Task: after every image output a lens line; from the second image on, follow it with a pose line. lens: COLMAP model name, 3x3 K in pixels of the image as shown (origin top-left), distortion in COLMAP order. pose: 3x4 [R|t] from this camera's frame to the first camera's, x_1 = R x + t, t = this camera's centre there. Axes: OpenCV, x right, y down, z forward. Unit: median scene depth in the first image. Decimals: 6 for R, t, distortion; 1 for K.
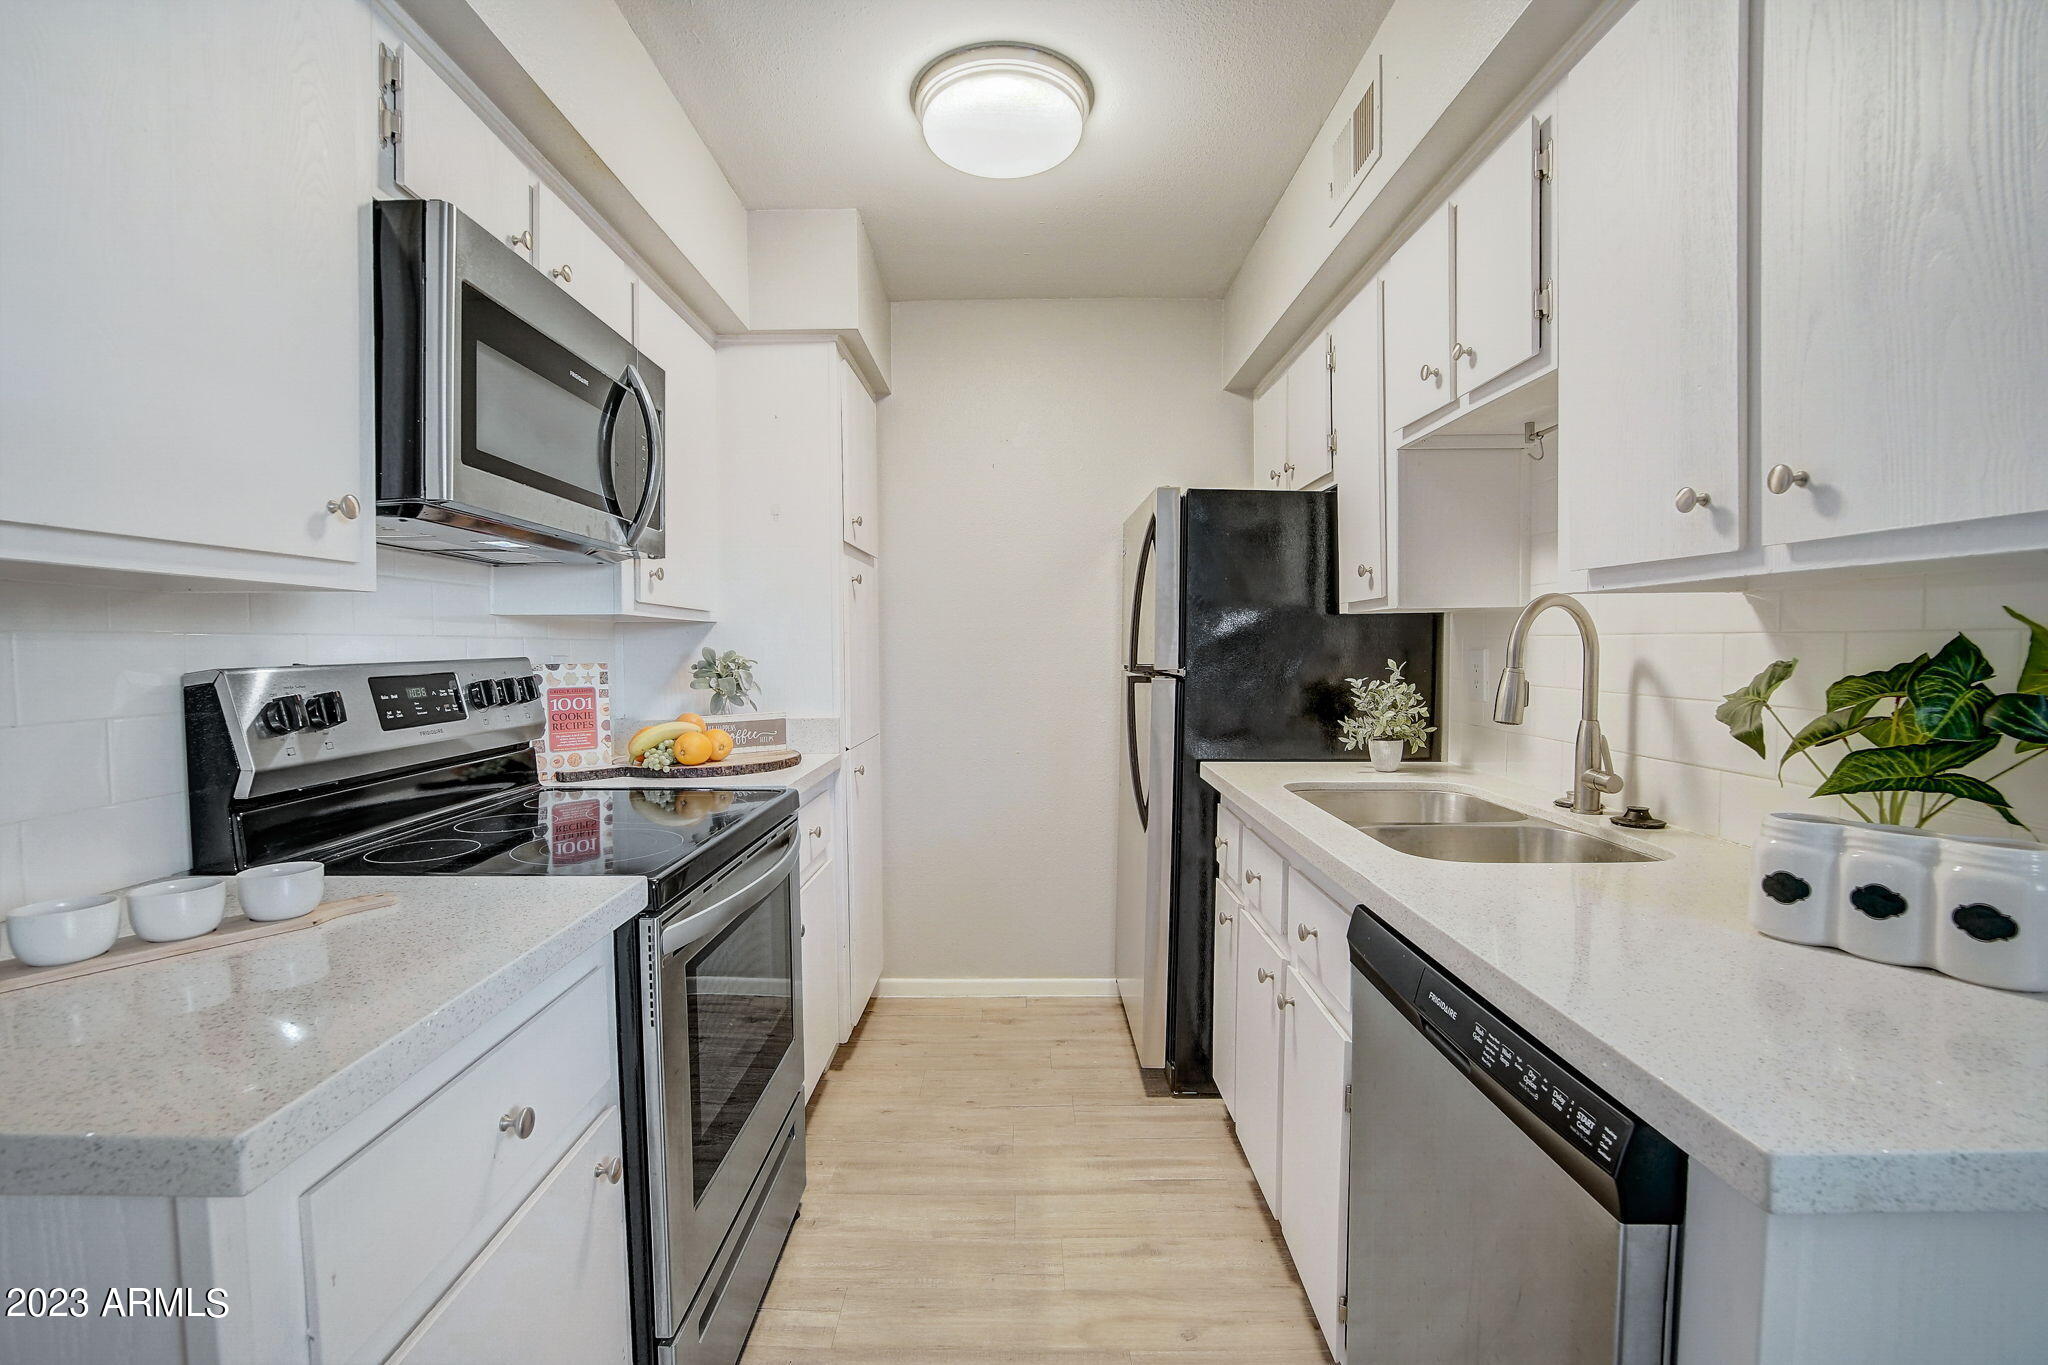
lens RADIAL K [[919.3, 0, 1012.9], [0, 919.3, 684.7], [0, 0, 1]] dist [-0.033331, 0.003925]
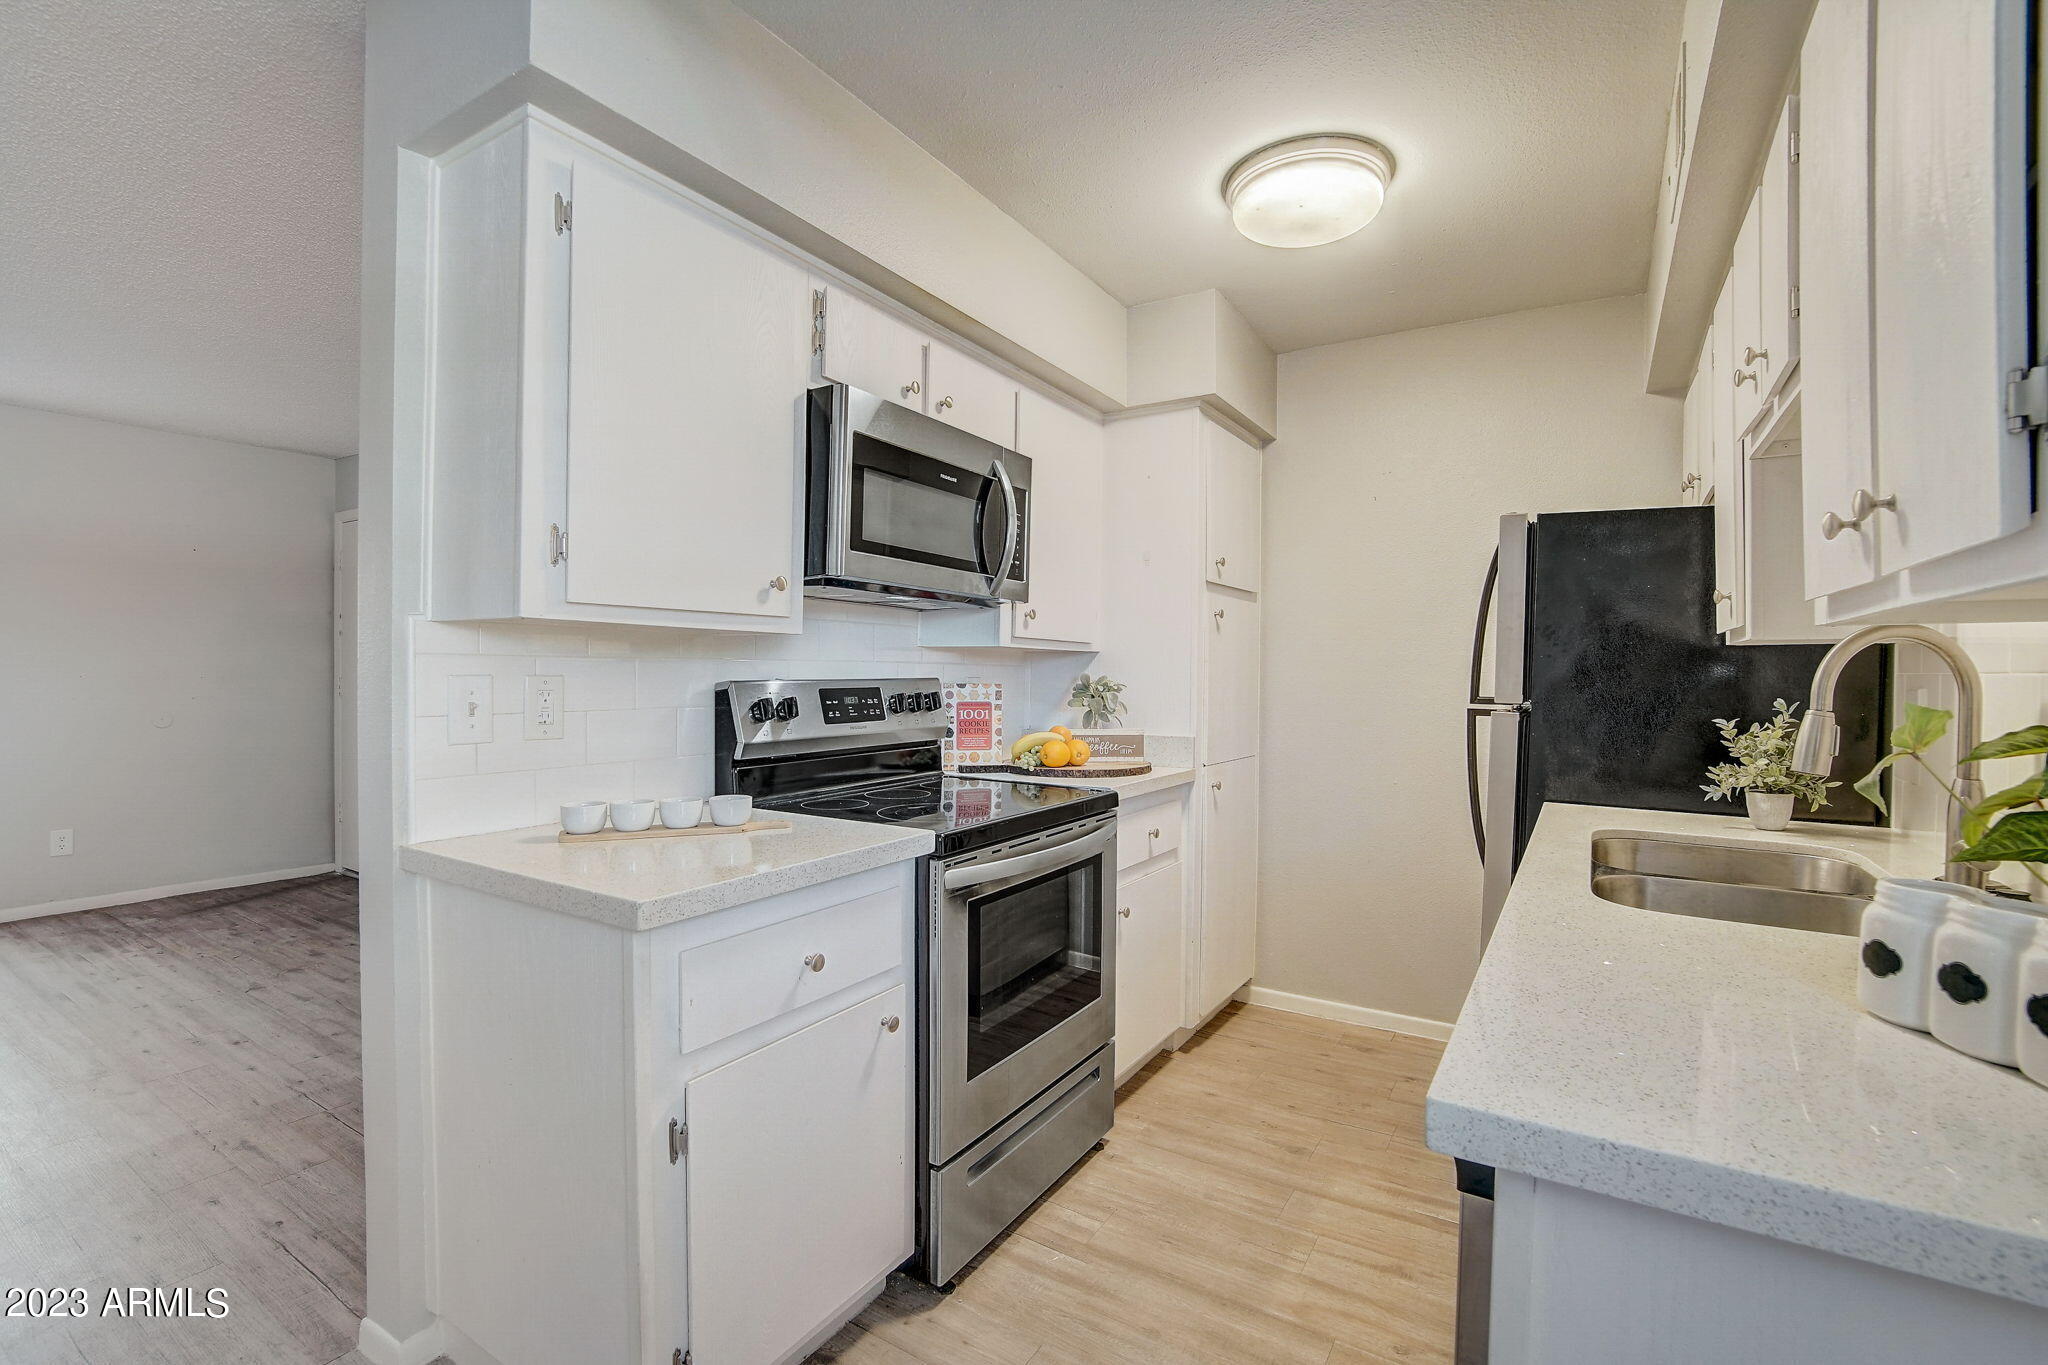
lens RADIAL K [[919.3, 0, 1008.8], [0, 919.3, 684.4], [0, 0, 1]] dist [-0.033331, 0.003925]
pose [[0.848348, 0.021810, -0.528990, 0.318238], [-0.037244, 0.999134, -0.018534, 0.001266], [0.528128, 0.035425, 0.848425, -0.119399]]
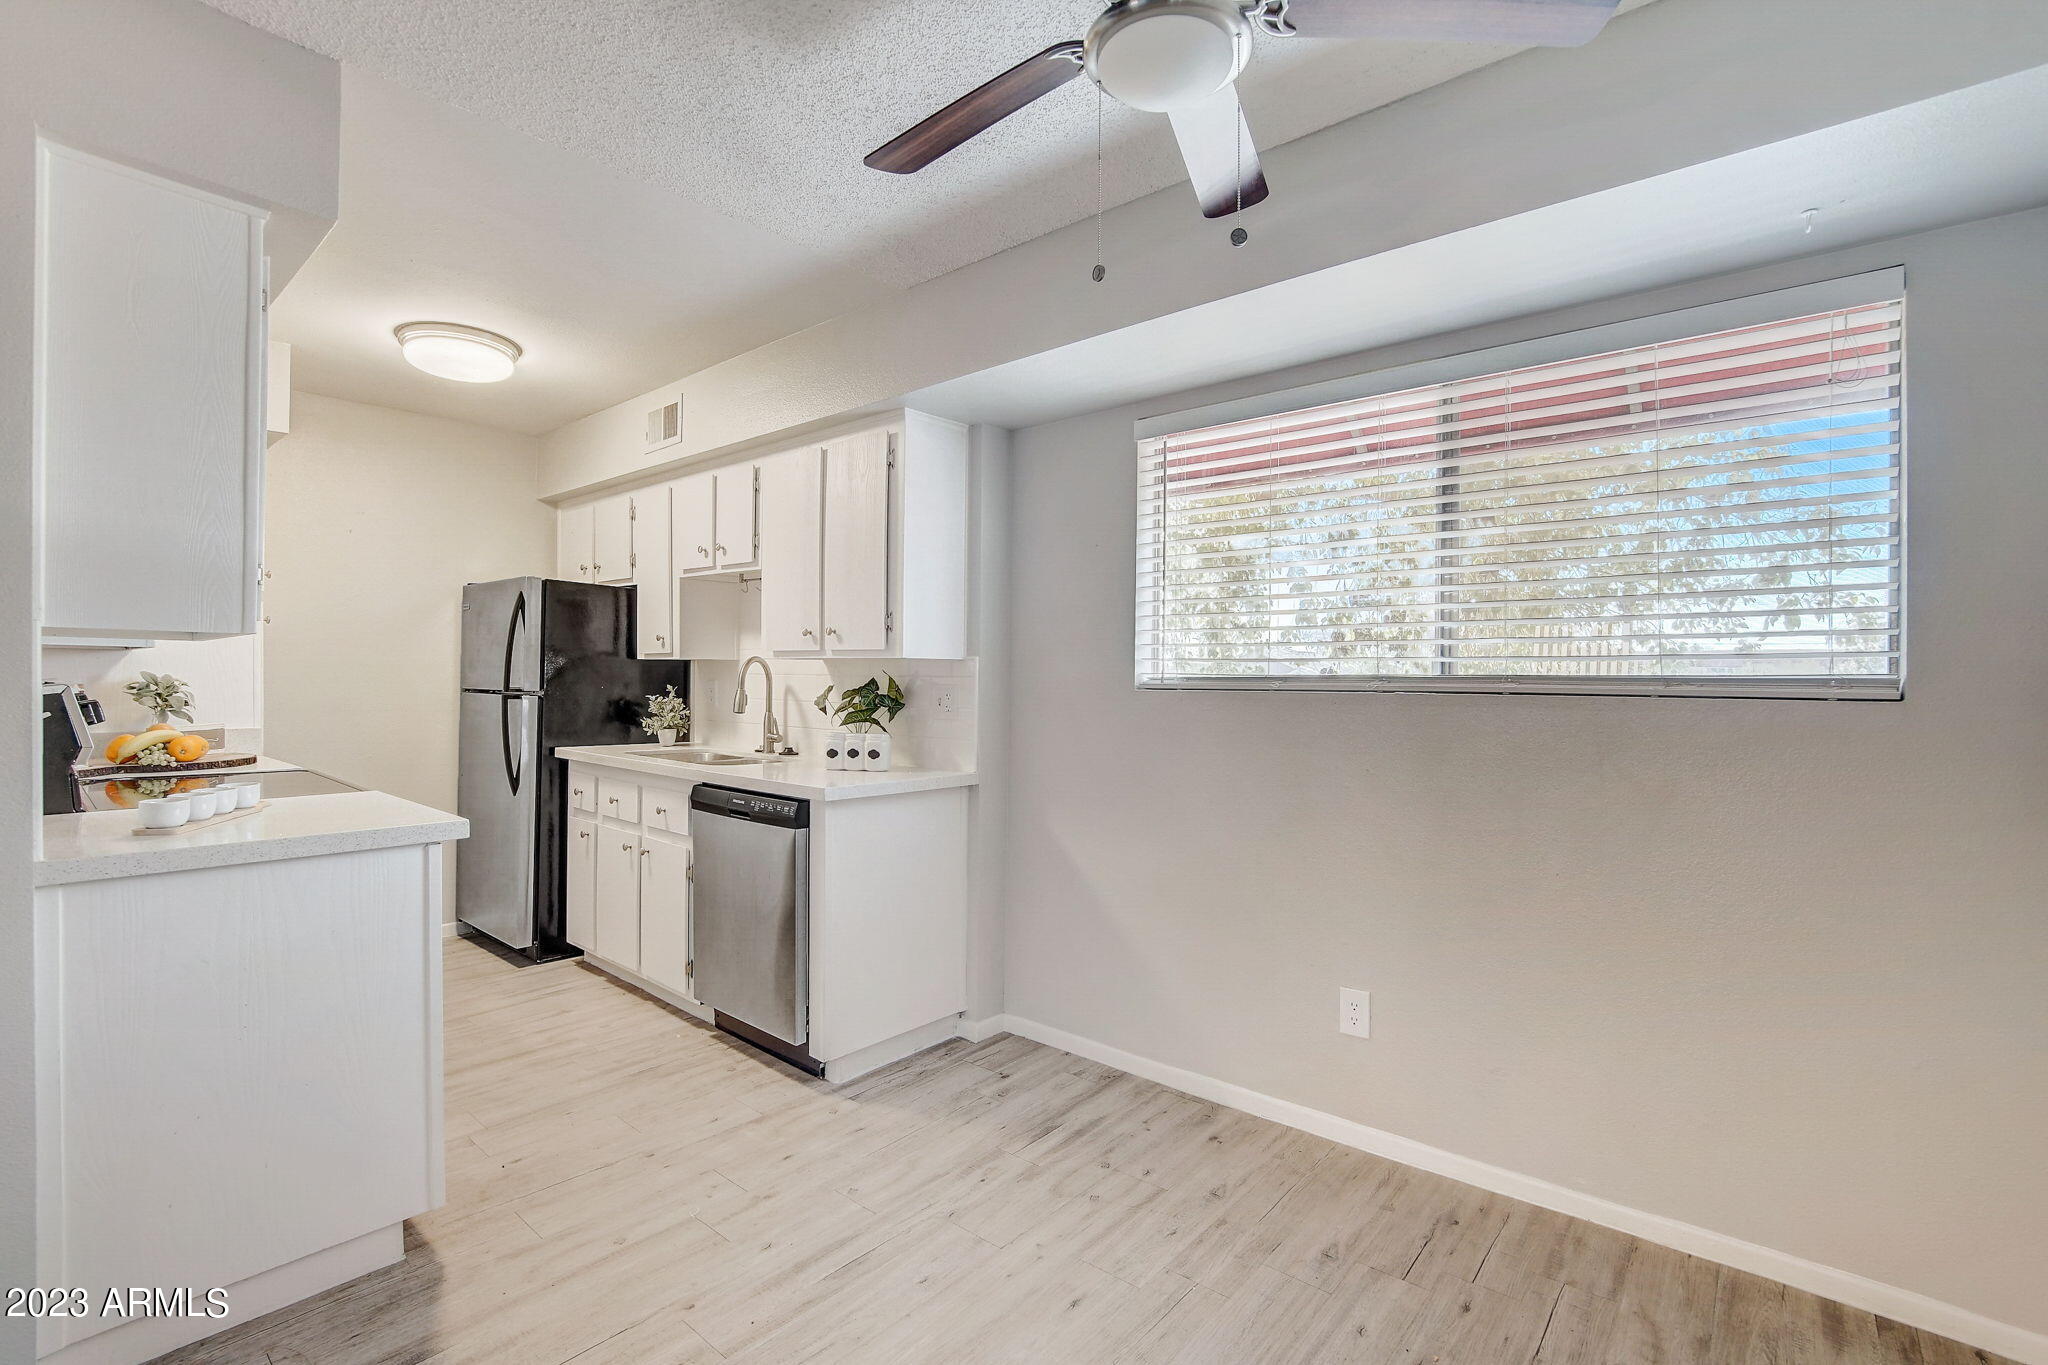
lens RADIAL K [[919.3, 0, 1013.0], [0, 919.3, 688.0], [0, 0, 1]] dist [-0.033331, 0.003925]
pose [[0.645543, 0.004485, 0.763710, -0.702745], [0.017248, 0.999642, -0.020450, 0.035276], [-0.763529, 0.026374, 0.645235, -0.922372]]
